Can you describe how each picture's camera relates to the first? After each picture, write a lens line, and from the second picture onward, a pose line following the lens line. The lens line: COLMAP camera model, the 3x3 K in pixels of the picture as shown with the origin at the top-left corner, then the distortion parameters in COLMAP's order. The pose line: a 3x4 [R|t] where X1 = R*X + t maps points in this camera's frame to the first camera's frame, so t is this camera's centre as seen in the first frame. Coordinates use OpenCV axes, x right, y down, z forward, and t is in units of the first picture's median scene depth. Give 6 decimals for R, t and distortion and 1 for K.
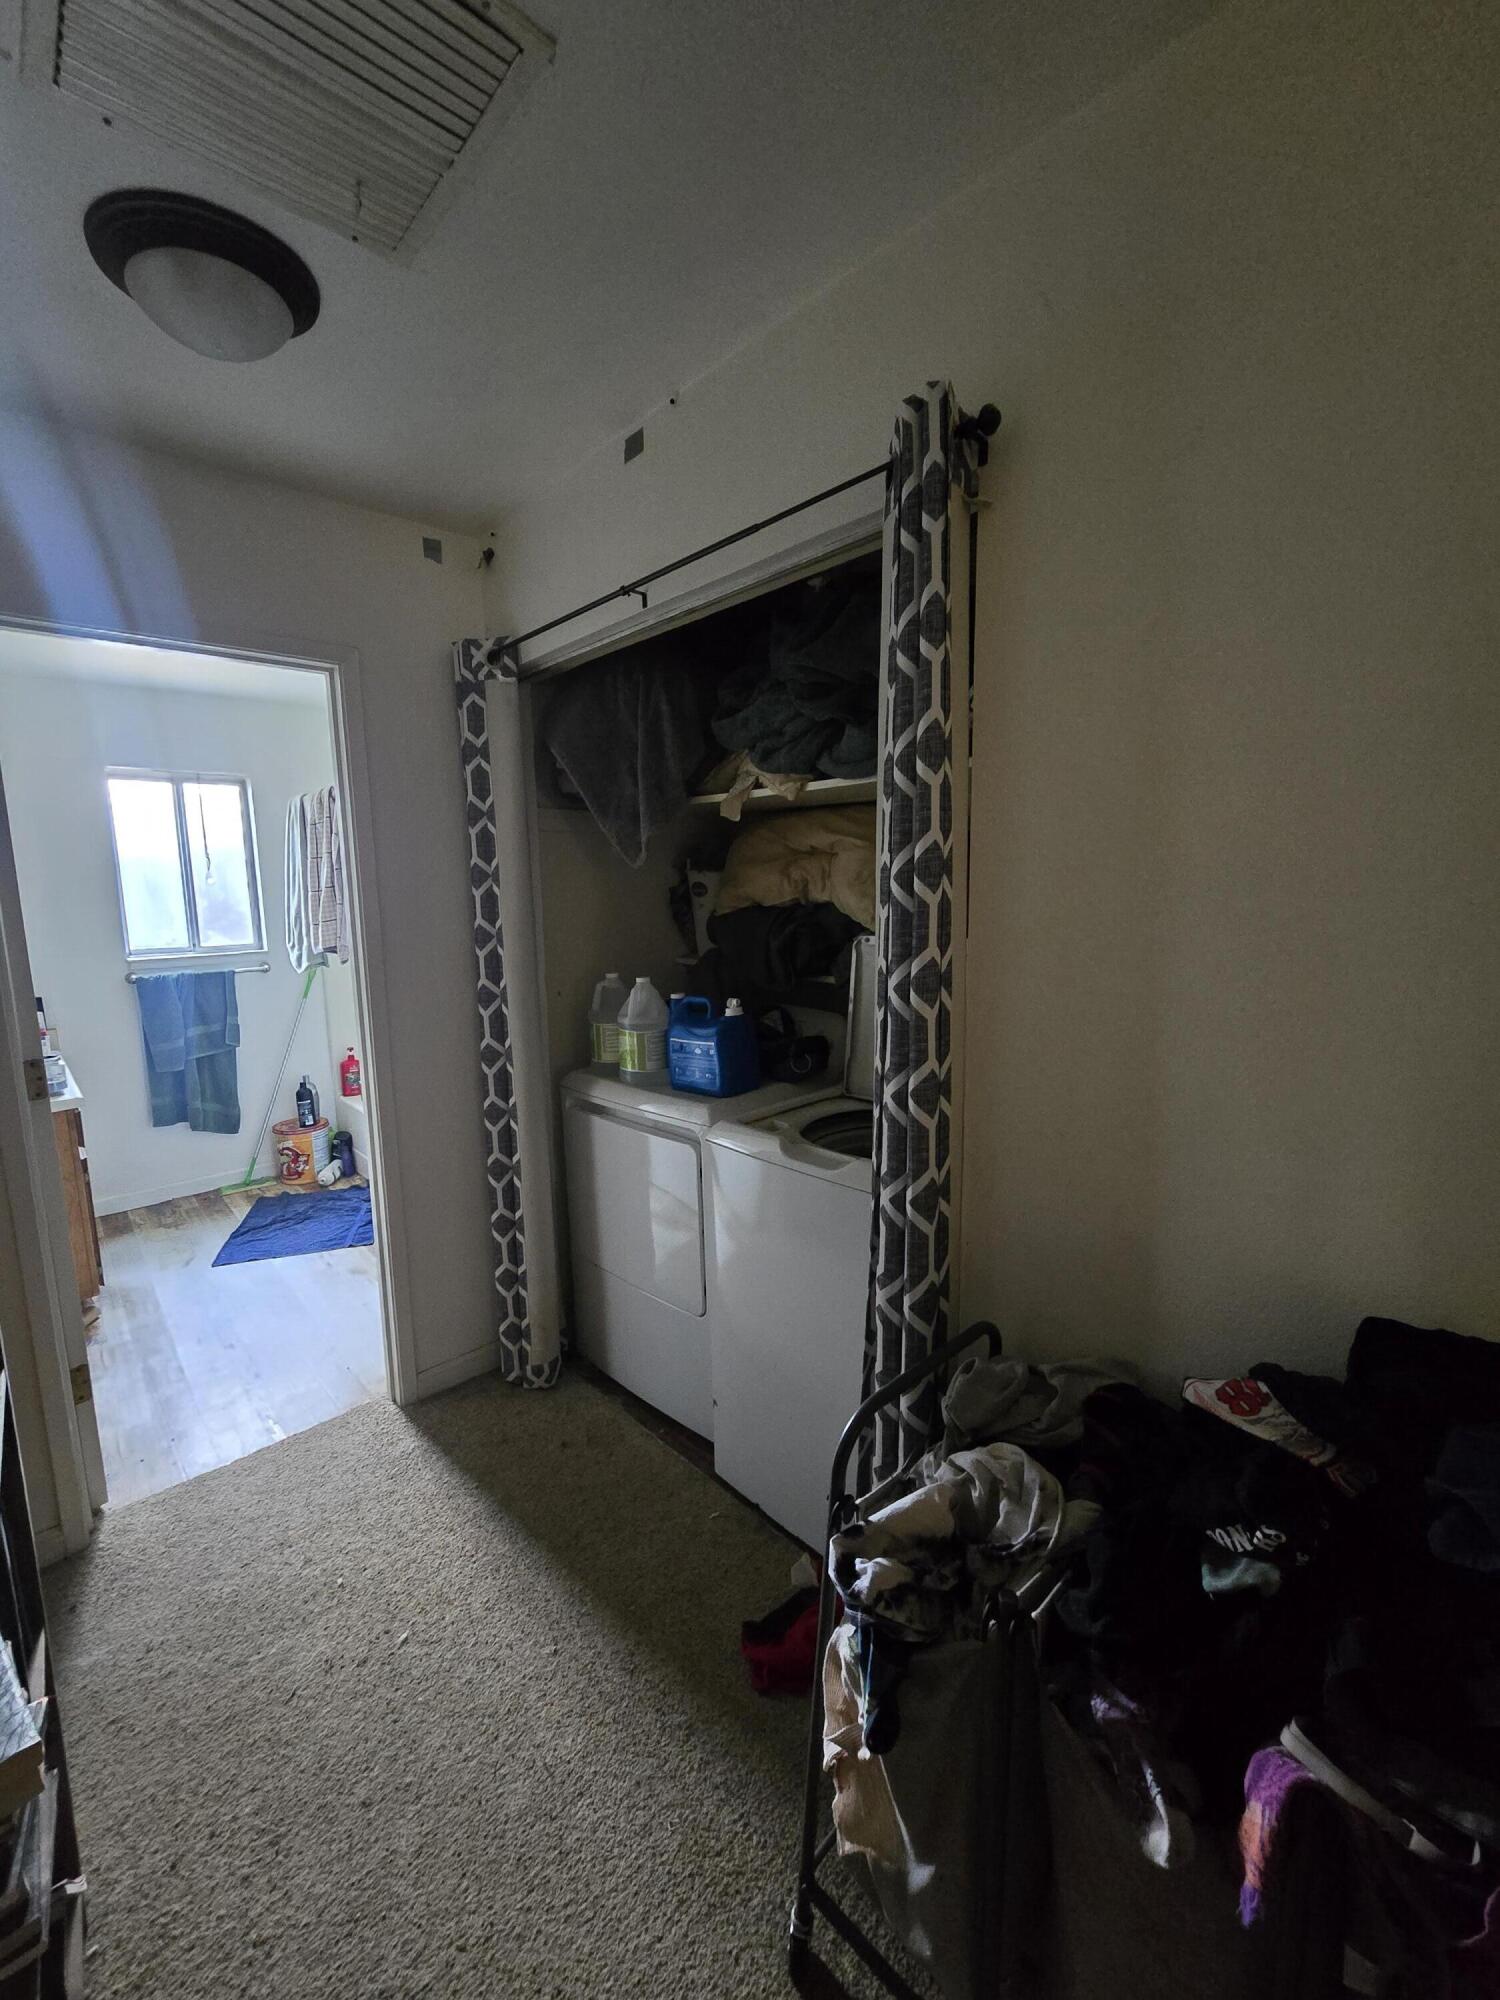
lens RADIAL K [[824.7, 0, 750.6], [0, 824.7, 1006.5], [0, 0, 1]] dist [0.000072, 0.001713]
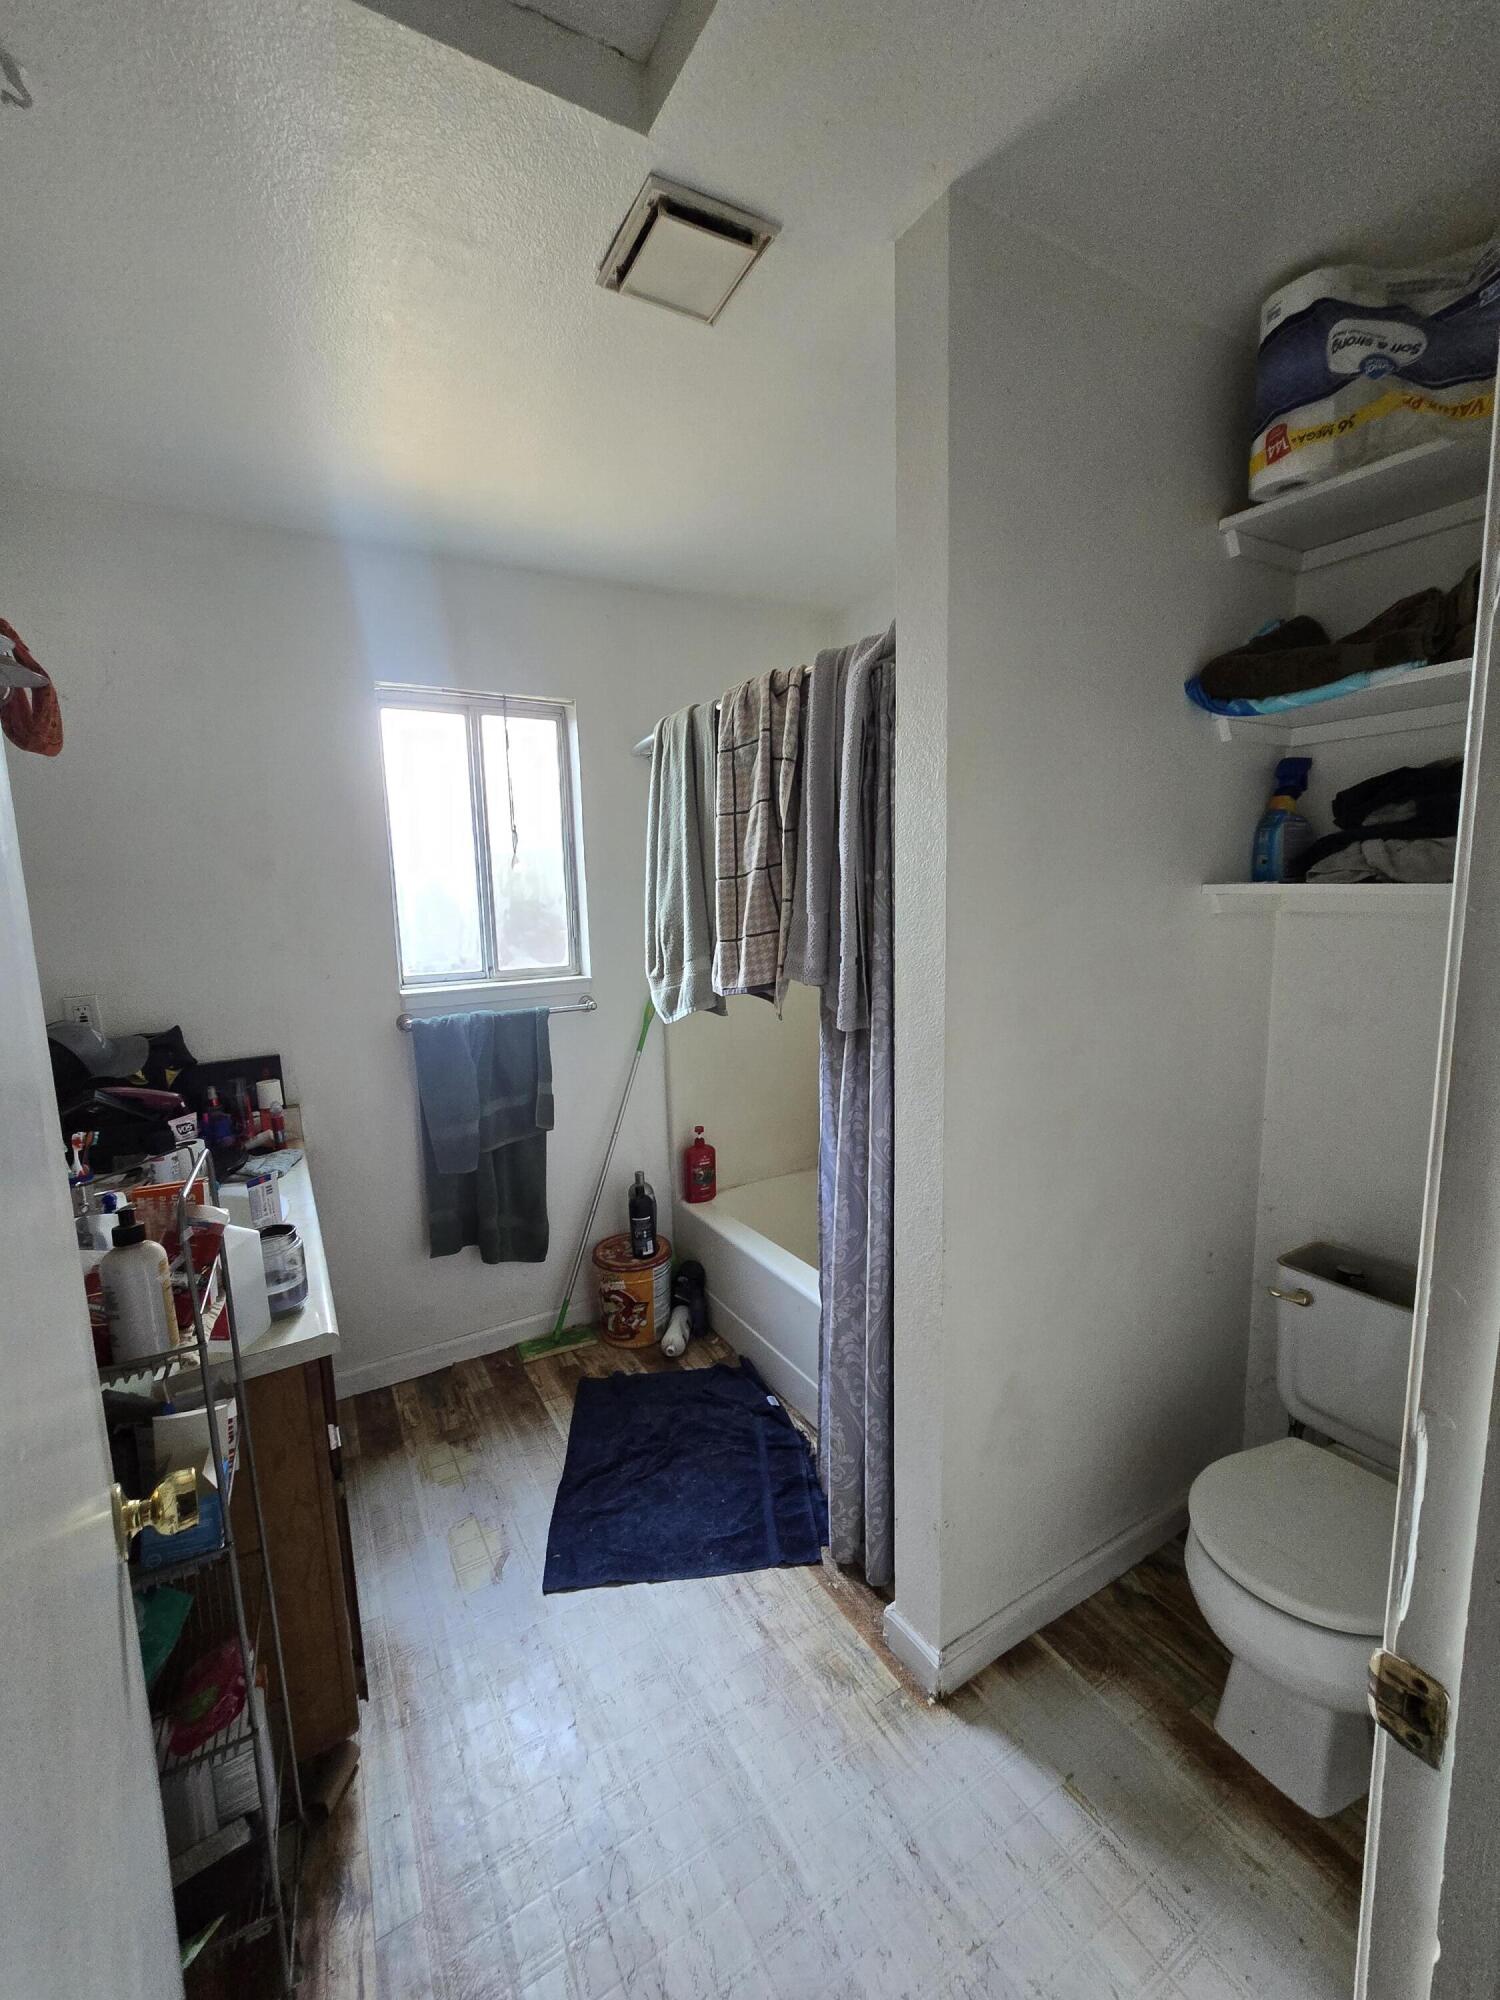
lens RADIAL K [[824.7, 0, 762.6], [0, 824.7, 1009.2], [0, 0, 1]] dist [0.000072, 0.001713]
pose [[0.979970, 0.022397, -0.197880, -0.345790], [-0.021839, 0.999749, 0.005001, -0.051510], [0.197942, -0.000579, 0.980214, 0.421351]]
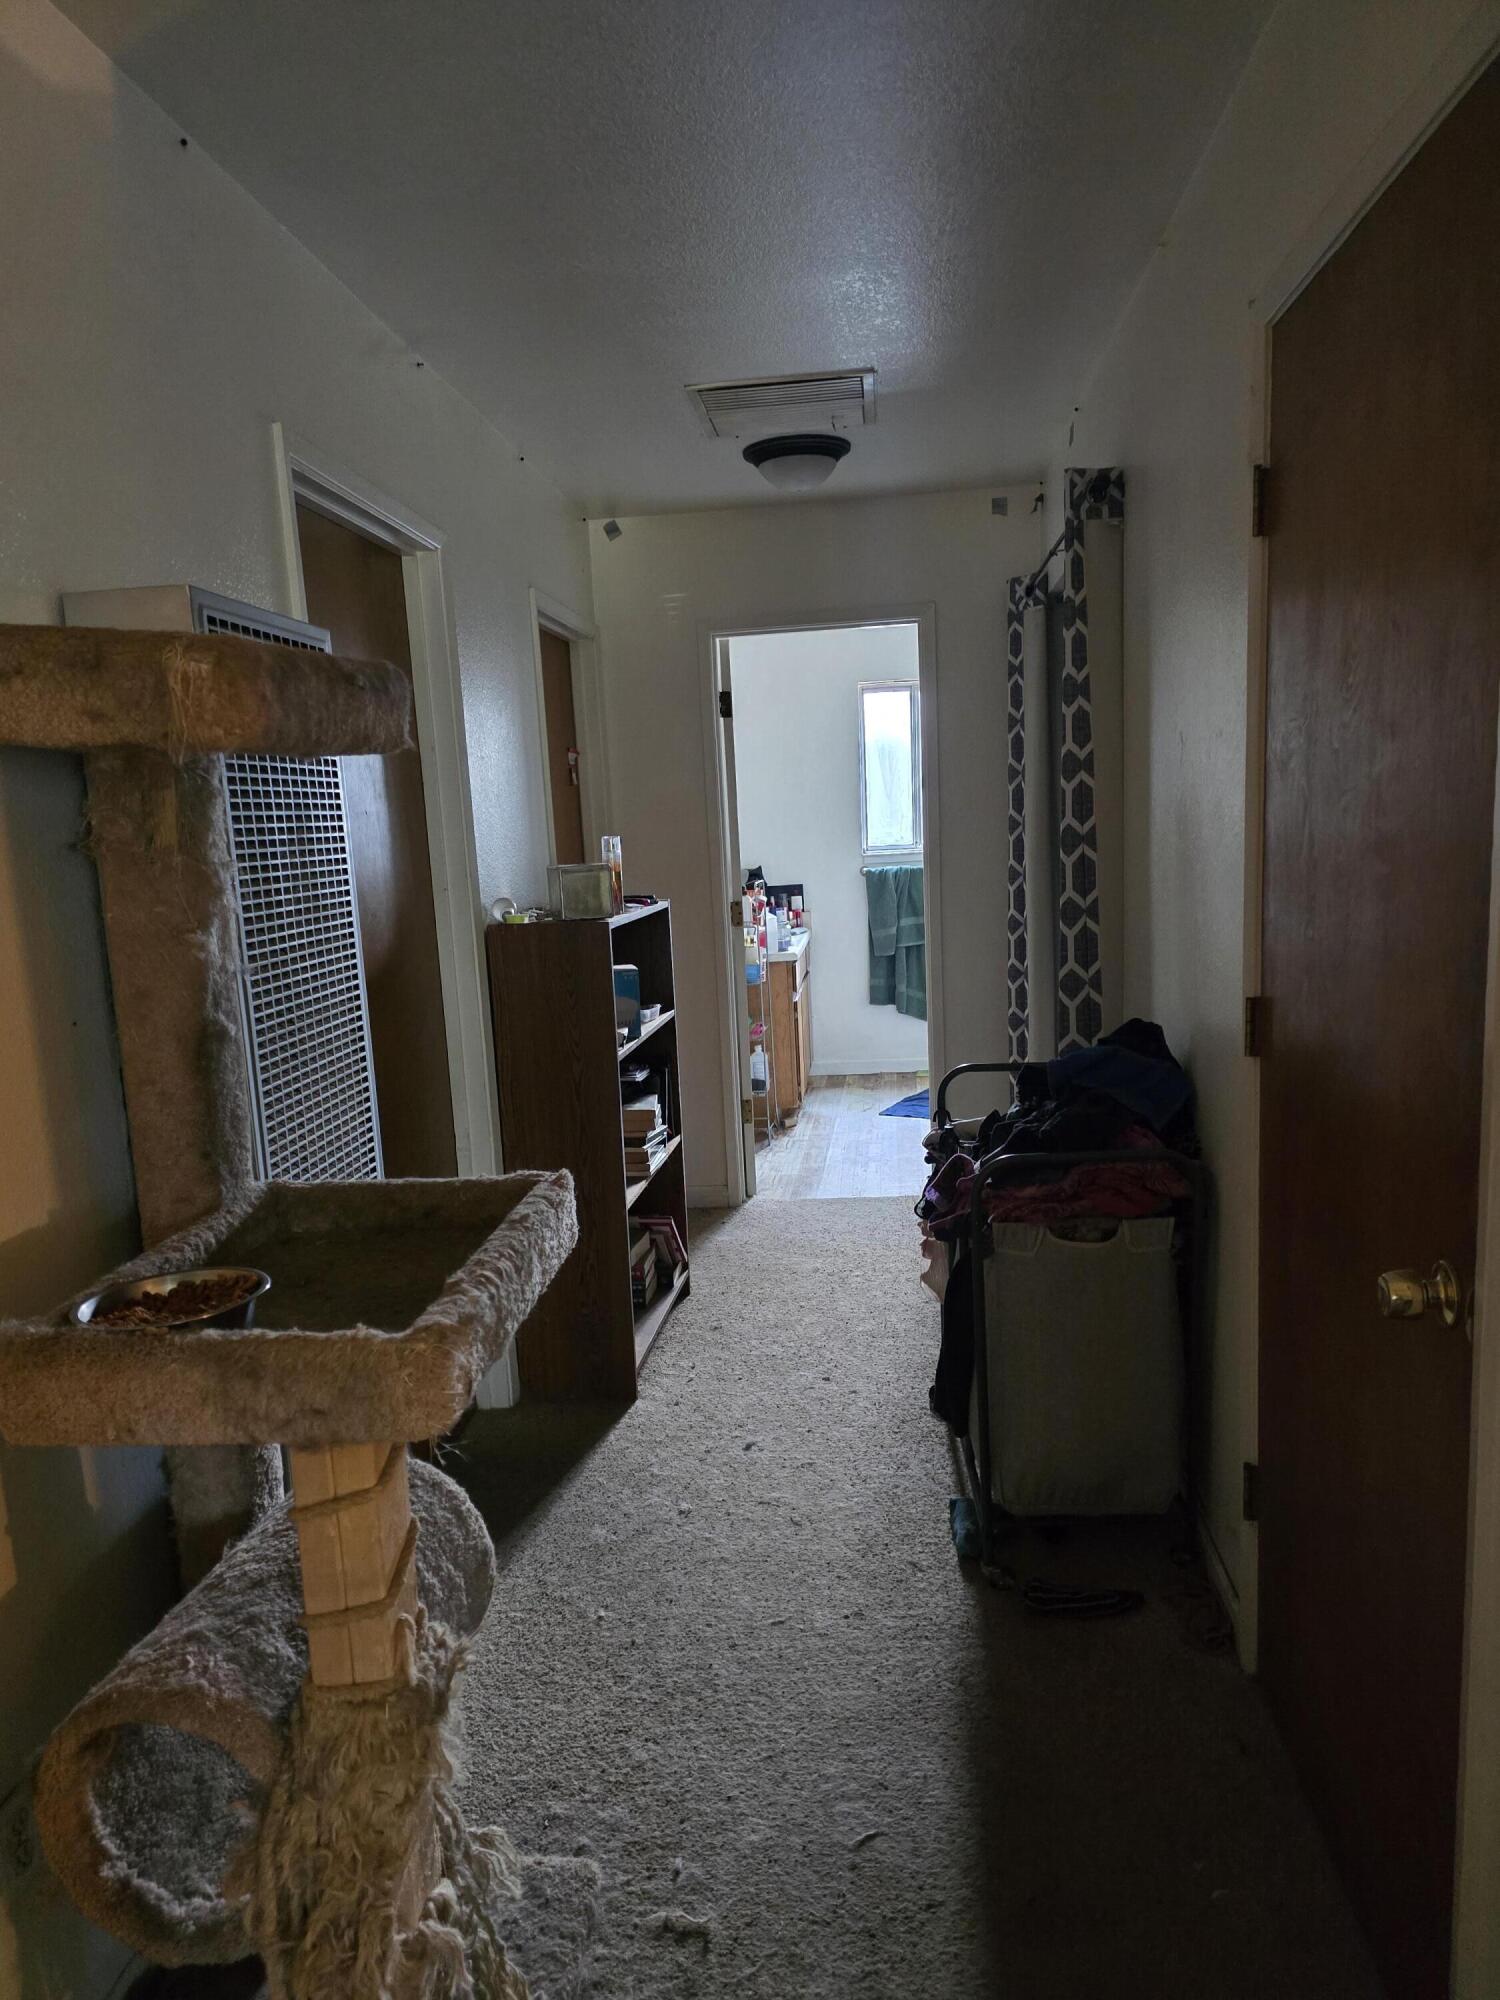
lens RADIAL K [[1357.6, 0, 747.1], [0, 1357.6, 1007.0], [0, 0, 1]] dist [0.062909, -0.050477]
pose [[0.665184, 0.090936, -0.741121, 0.527751], [-0.070368, 0.995773, 0.059024, 0.052582], [0.743356, 0.012889, 0.668772, -0.354168]]
